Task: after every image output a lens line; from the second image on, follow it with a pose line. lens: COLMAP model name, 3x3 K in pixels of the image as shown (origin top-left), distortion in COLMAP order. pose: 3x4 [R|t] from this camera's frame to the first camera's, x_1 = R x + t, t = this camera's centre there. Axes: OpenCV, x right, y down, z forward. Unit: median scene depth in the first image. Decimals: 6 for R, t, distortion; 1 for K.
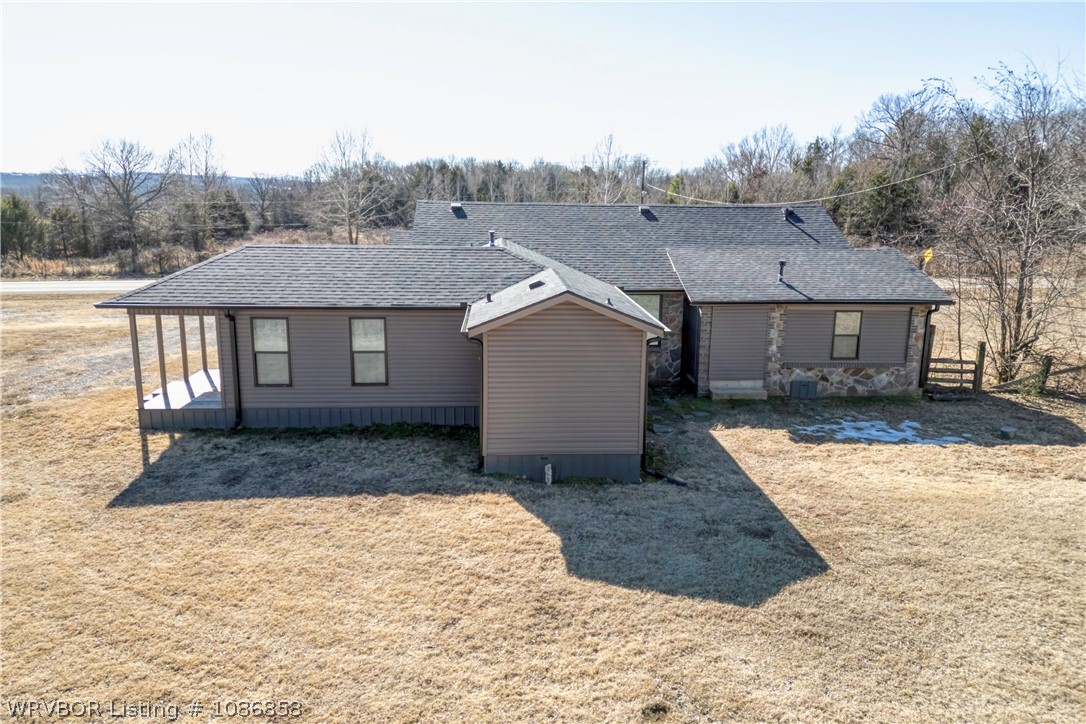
lens RADIAL K [[746.7, 0, 550.1], [0, 746.7, 363.0], [0, 0, 1]] dist [0.079309, -0.004552]
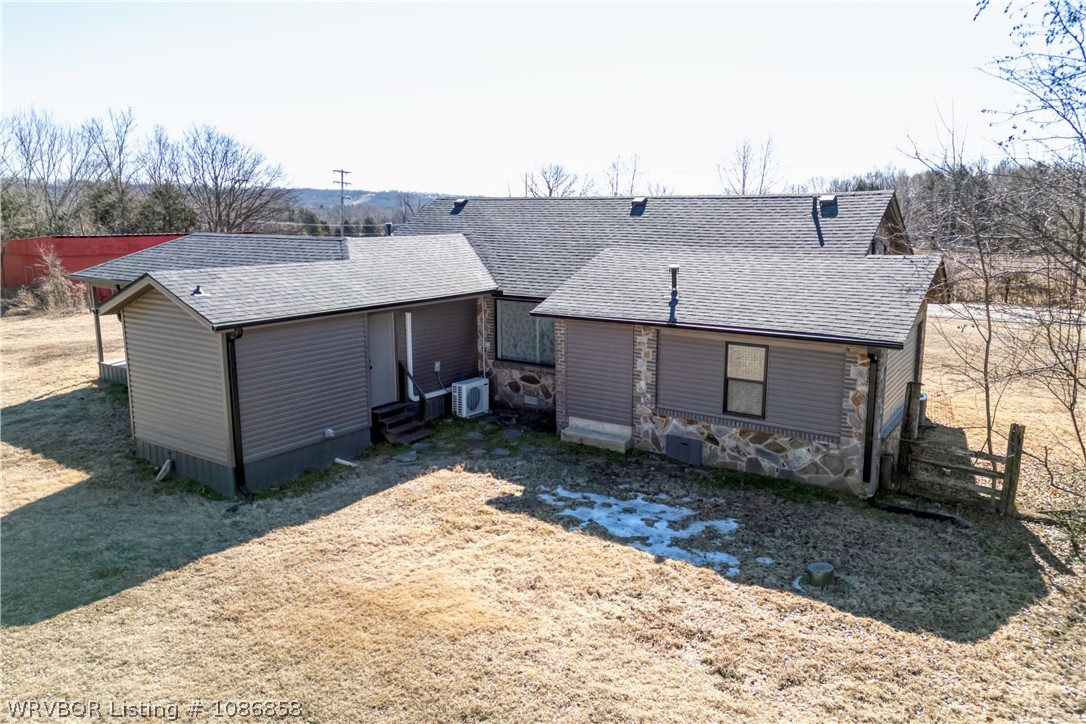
lens RADIAL K [[755.9, 0, 550.0], [0, 755.9, 358.5], [0, 0, 1]] dist [0.082573, -0.076844]
pose [[0.778185, 0.104003, -0.619364, 0.725064], [-0.121900, 0.992451, 0.013493, -0.047388], [0.616091, 0.065000, 0.784988, 0.392778]]
